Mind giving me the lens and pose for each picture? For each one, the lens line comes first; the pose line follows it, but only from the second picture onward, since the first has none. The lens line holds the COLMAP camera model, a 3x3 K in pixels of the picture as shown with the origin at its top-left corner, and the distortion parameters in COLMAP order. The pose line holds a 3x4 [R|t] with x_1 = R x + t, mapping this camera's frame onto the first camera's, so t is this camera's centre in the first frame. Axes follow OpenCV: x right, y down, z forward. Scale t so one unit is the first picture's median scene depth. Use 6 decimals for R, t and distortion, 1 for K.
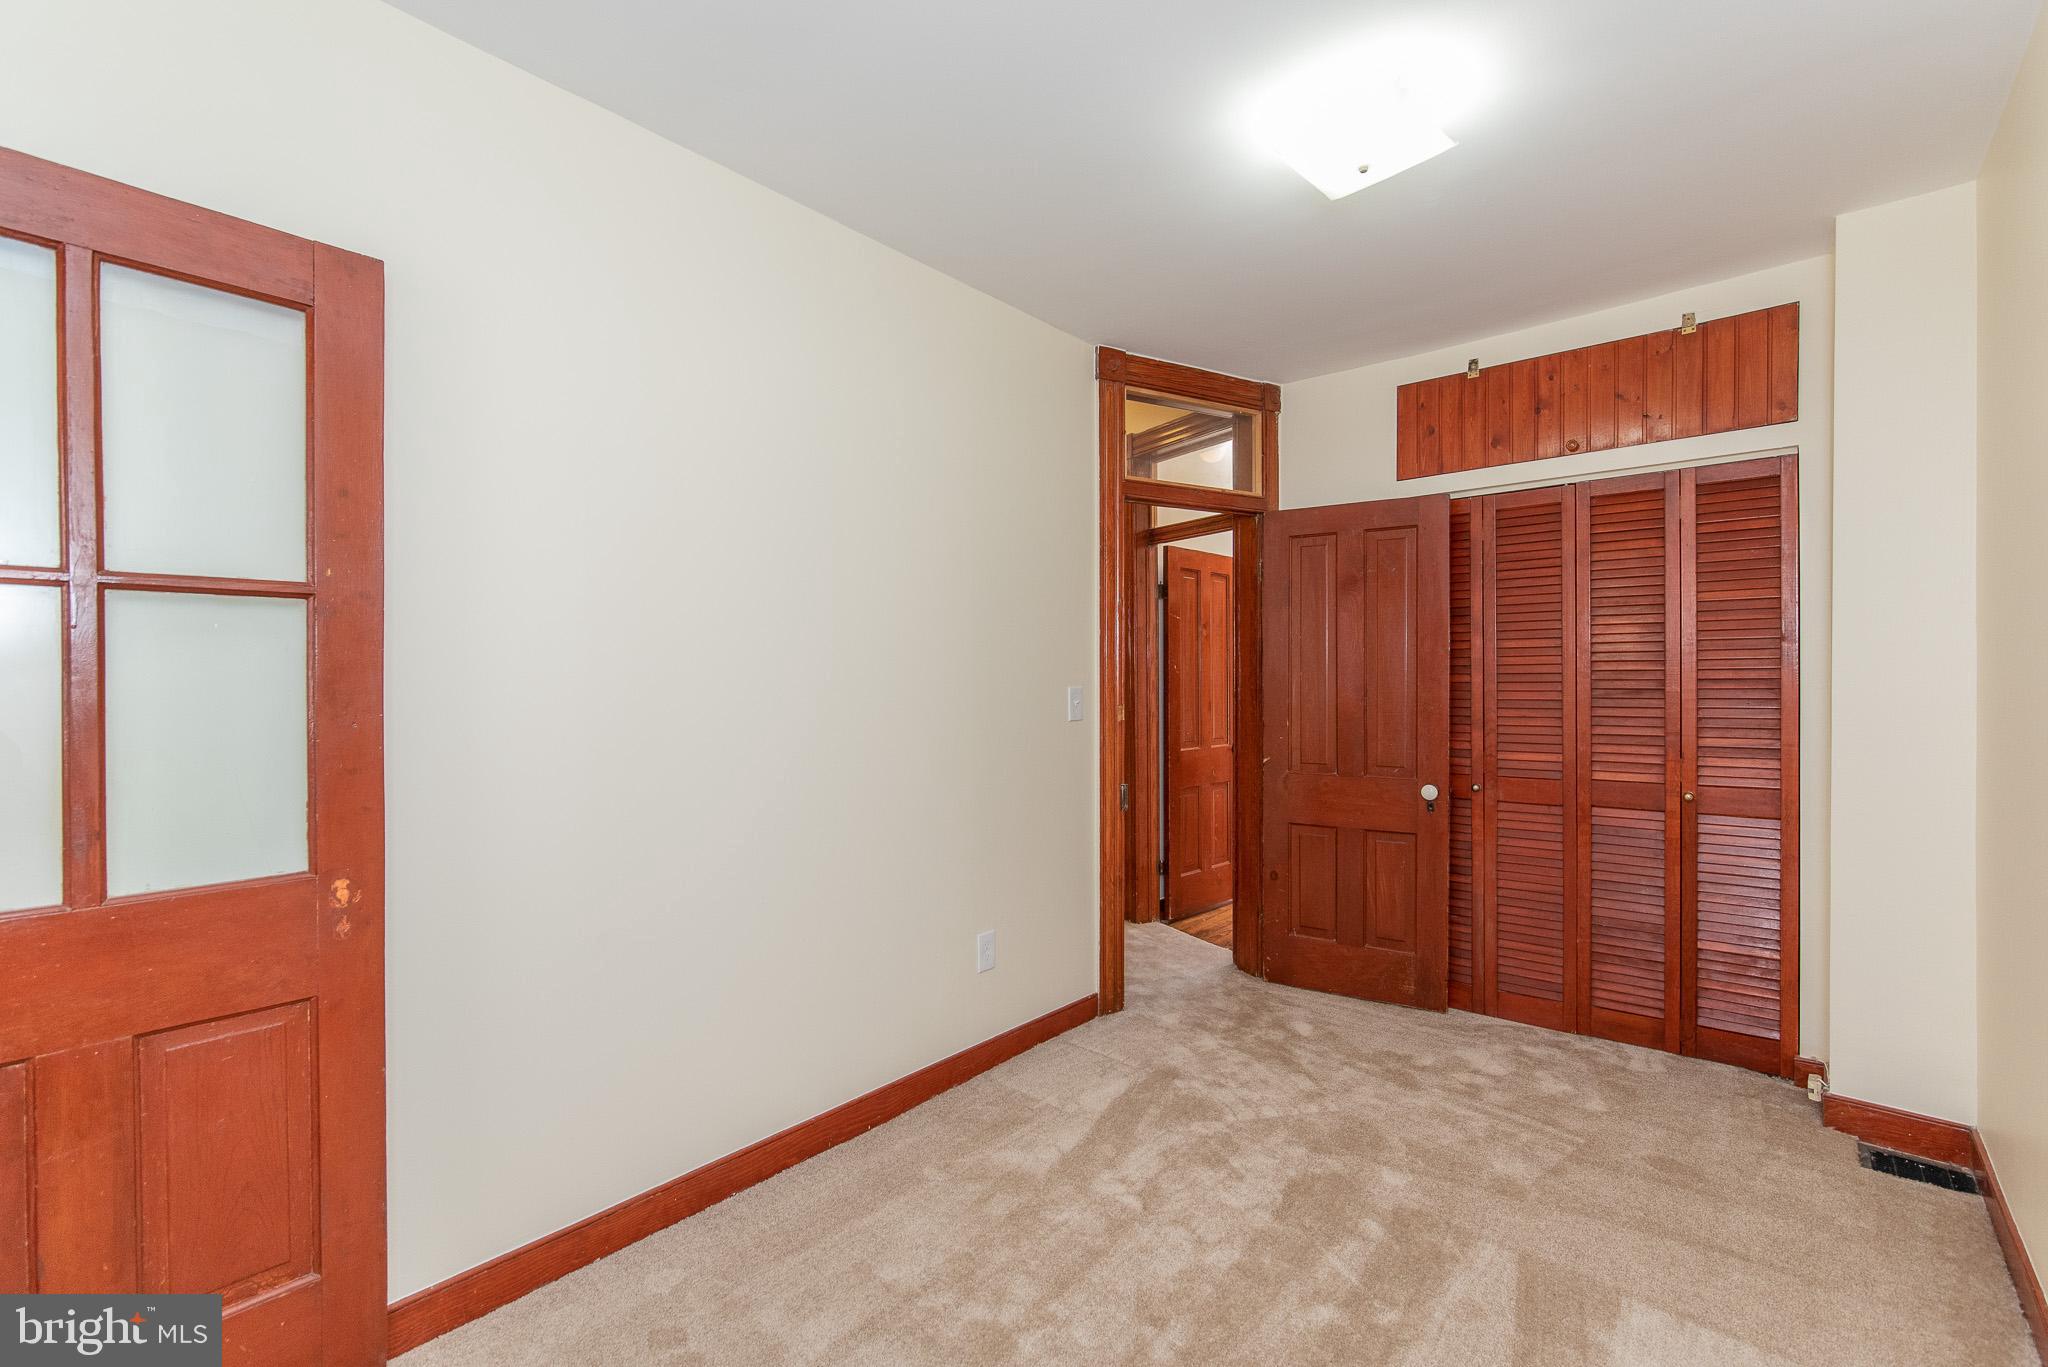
lens RADIAL K [[852.3, 0, 1030.1], [0, 852.3, 680.2], [0, 0, 1]] dist [-0.000139, 0.000304]
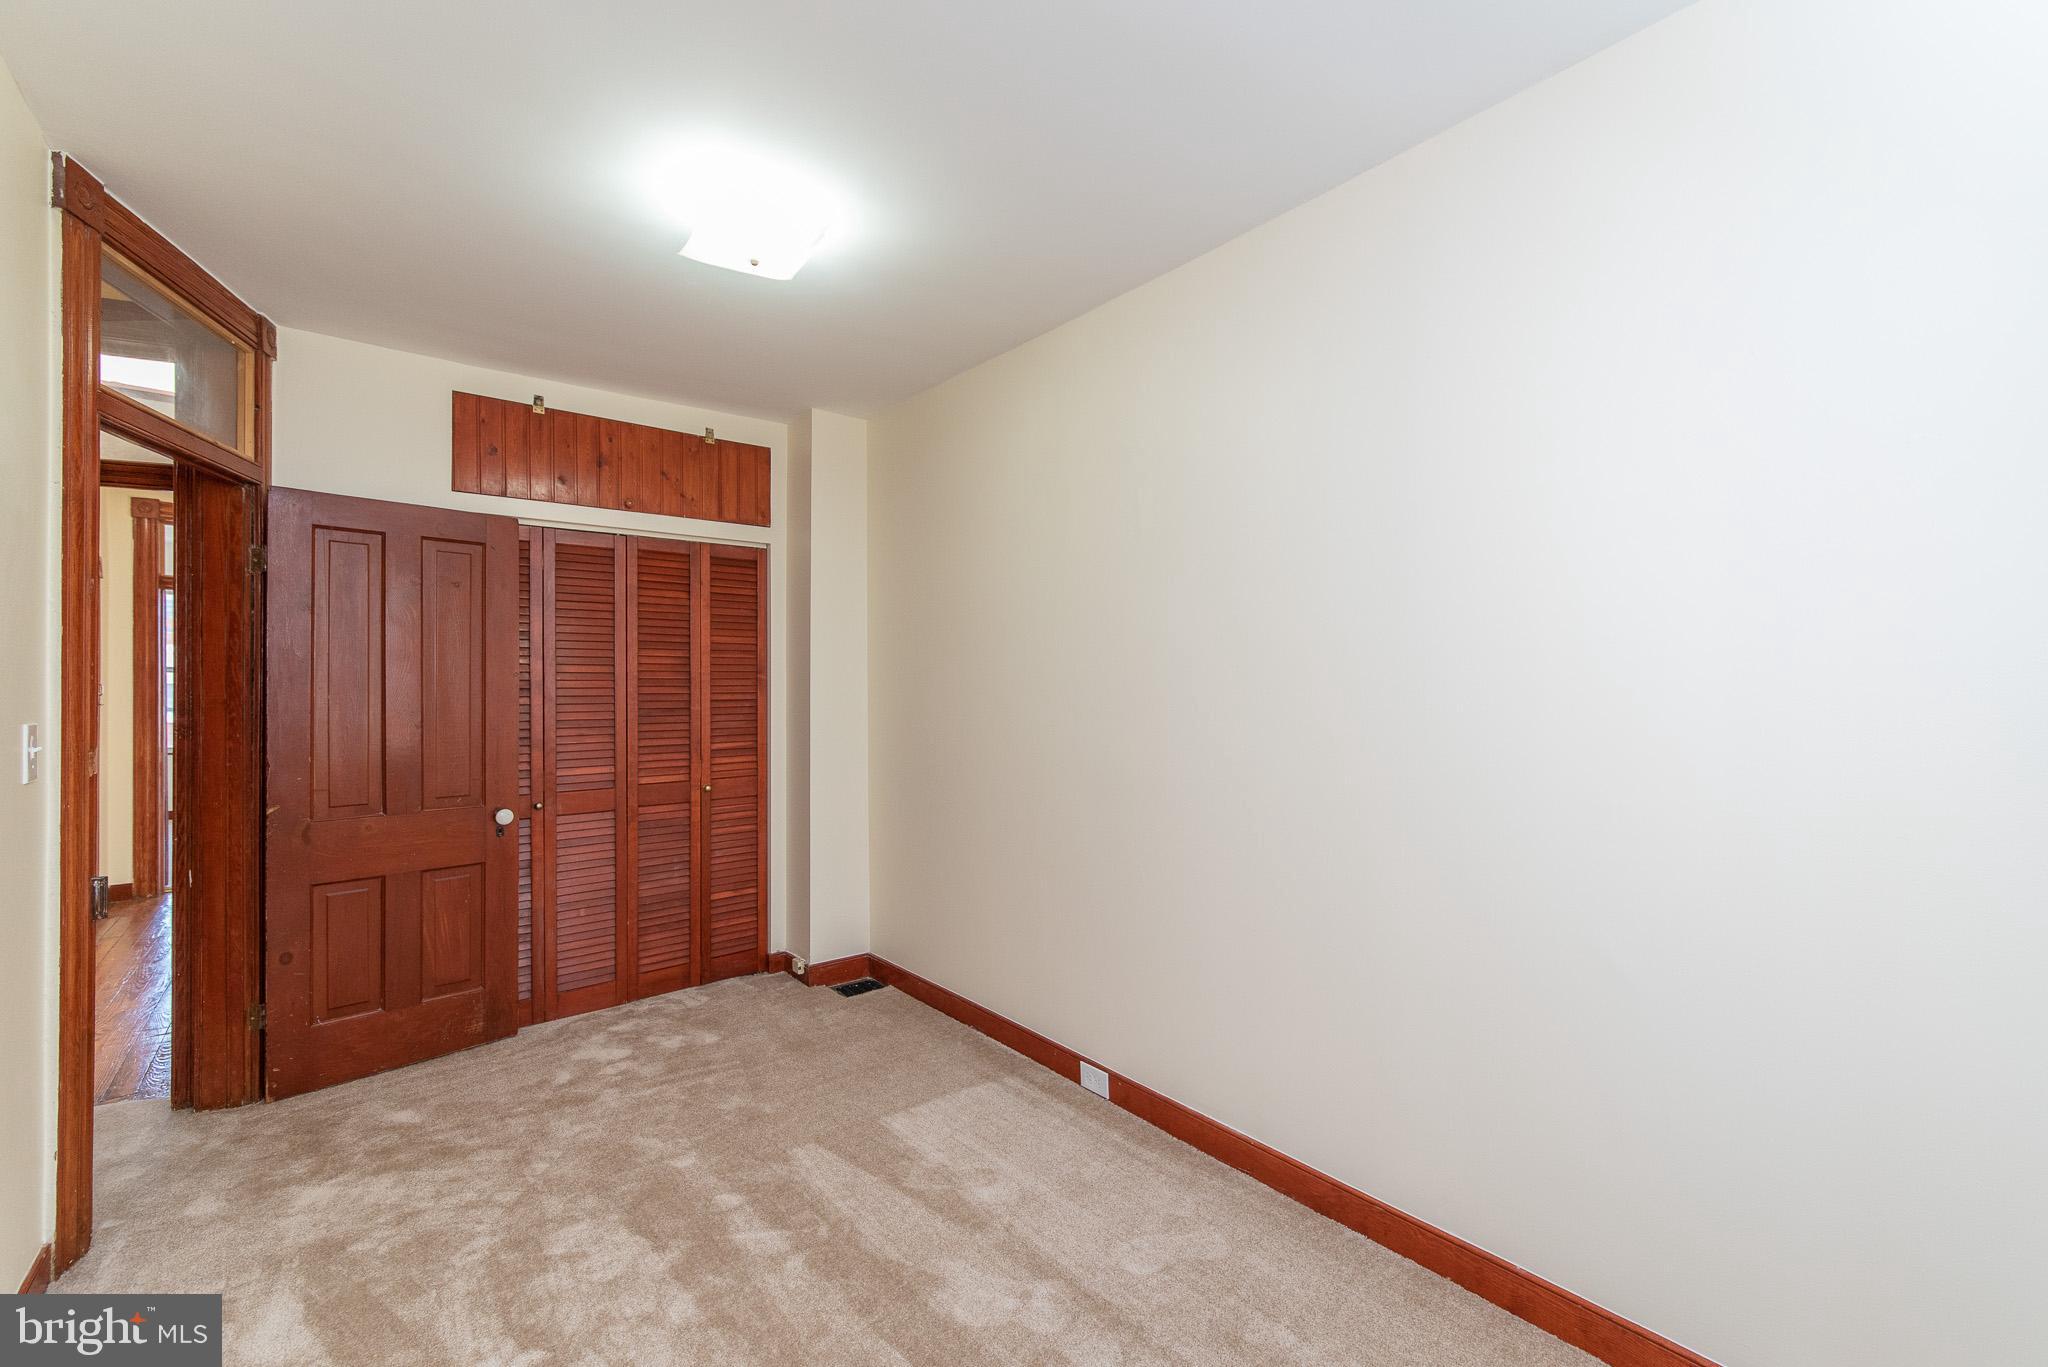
lens RADIAL K [[781.2, 0, 1024.0], [0, 781.2, 683.5], [0, 0, 1]] dist [-0.011260, -0.000198]
pose [[0.234882, 0.011553, 0.971955, -0.290478], [0.006777, 0.999886, -0.013523, -0.007282], [-0.972000, 0.009763, 0.234777, 0.222314]]
